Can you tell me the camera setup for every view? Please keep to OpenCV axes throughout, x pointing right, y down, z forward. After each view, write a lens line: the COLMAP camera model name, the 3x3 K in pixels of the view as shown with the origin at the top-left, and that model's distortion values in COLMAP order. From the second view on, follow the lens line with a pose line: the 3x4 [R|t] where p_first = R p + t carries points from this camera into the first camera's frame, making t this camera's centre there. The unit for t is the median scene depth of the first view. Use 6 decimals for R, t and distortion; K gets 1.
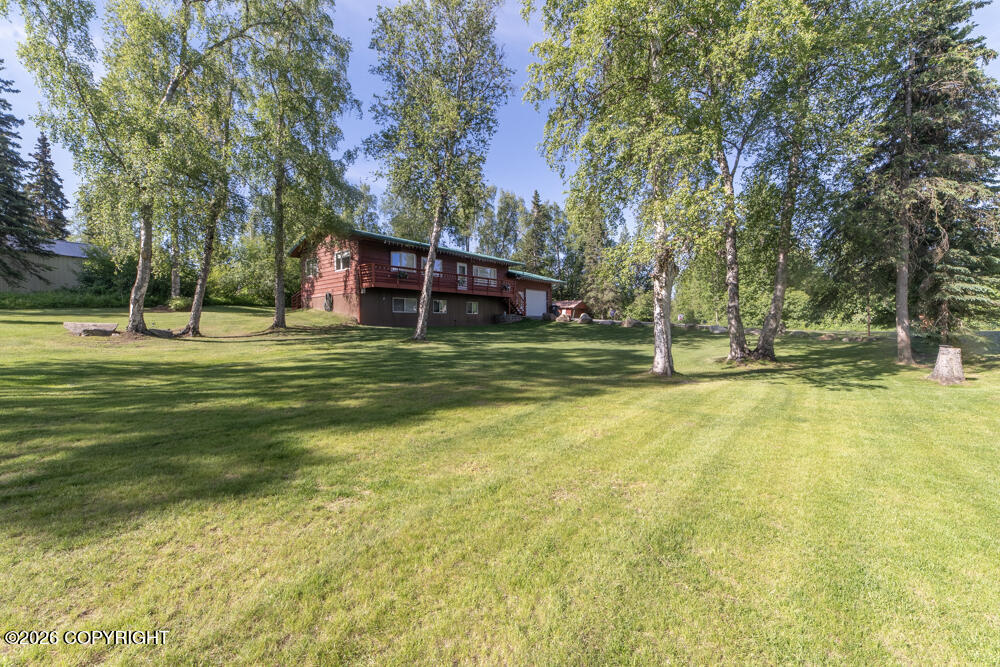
lens RADIAL K [[389.7, 0, 504.5], [0, 389.7, 331.1], [0, 0, 1]] dist [-0.020924, 0.010917]
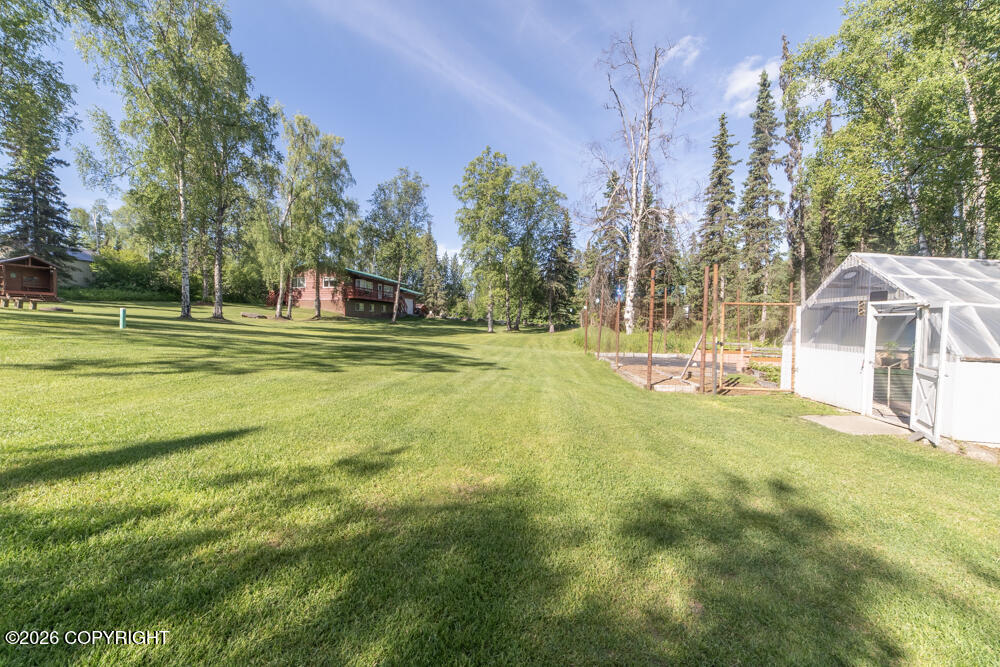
lens RADIAL K [[389.7, 0, 504.5], [0, 389.7, 331.1], [0, 0, 1]] dist [-0.020924, 0.010917]
pose [[0.872112, 0.005442, 0.489275, -0.623039], [-0.008455, 0.999956, 0.003950, 0.043610], [-0.489232, -0.007581, 0.872120, -1.113452]]
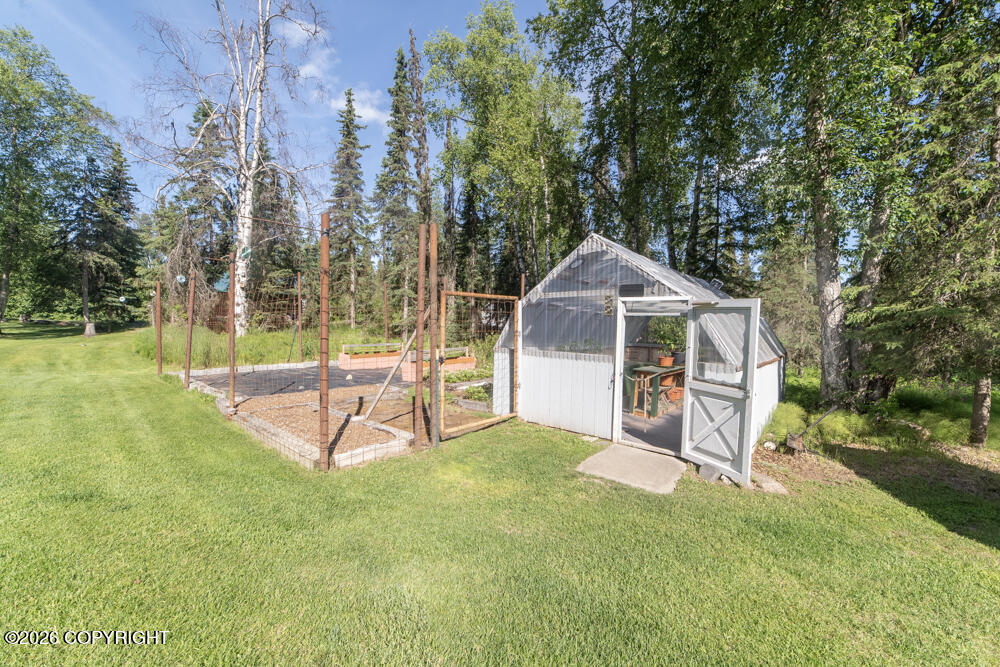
lens RADIAL K [[389.7, 0, 504.5], [0, 389.7, 331.1], [0, 0, 1]] dist [-0.020924, 0.010917]
pose [[0.132670, -0.021512, 0.990927, -0.466171], [0.011606, 0.999730, 0.020150, 0.034149], [-0.991092, 0.008827, 0.132884, -0.944908]]
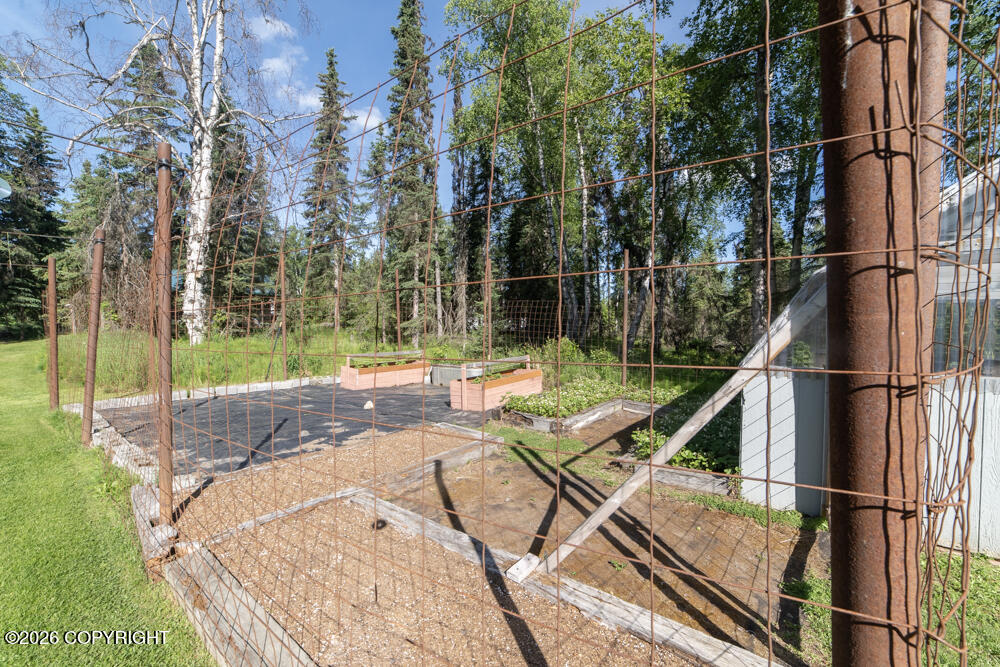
lens RADIAL K [[389.7, 0, 504.5], [0, 389.7, 331.1], [0, 0, 1]] dist [-0.020924, 0.010917]
pose [[0.061115, -0.014237, 0.998029, -0.310253], [0.020811, 0.999699, 0.012987, 0.037099], [-0.997914, 0.019976, 0.061392, -0.808889]]
